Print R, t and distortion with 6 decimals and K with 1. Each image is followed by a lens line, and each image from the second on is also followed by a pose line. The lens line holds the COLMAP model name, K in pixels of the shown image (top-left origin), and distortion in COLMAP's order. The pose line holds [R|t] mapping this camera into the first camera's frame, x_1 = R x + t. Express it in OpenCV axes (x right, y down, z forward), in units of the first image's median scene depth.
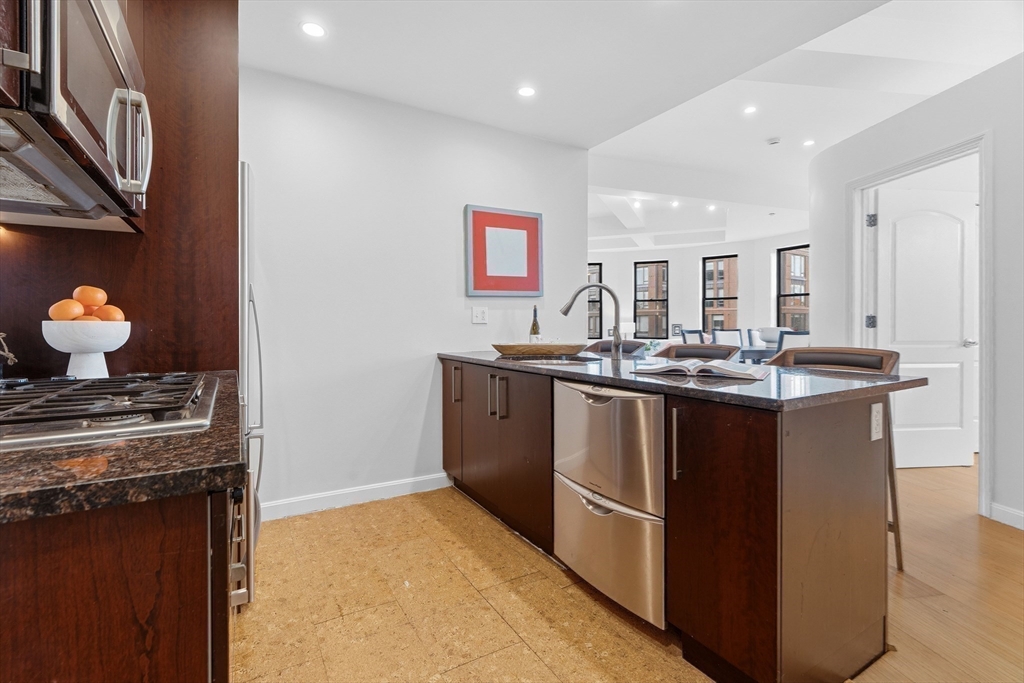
lens RADIAL K [[467.8, 0, 511.4], [0, 467.8, 328.8], [0, 0, 1]] dist [-0.003474, -0.000107]
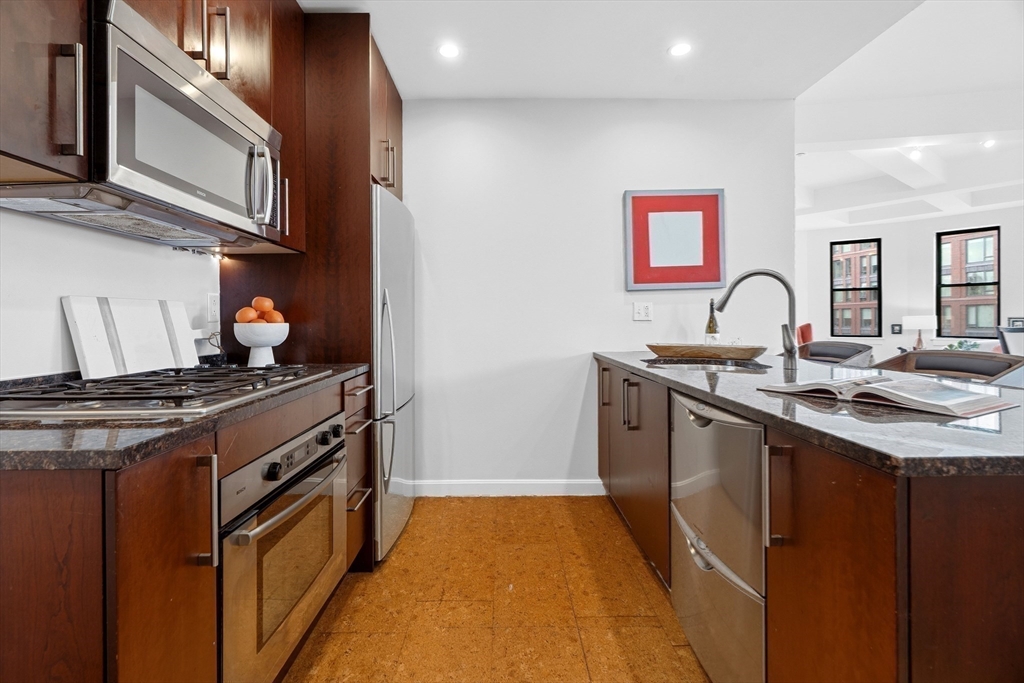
lens RADIAL K [[472.8, 0, 508.1], [0, 472.8, 321.8], [0, 0, 1]] dist [-0.002838, -0.000174]
pose [[0.864414, -0.000886, -0.502779, 0.212185], [0.000153, 0.999999, -0.001500, -0.009882], [0.502780, 0.001220, 0.864414, 0.105402]]
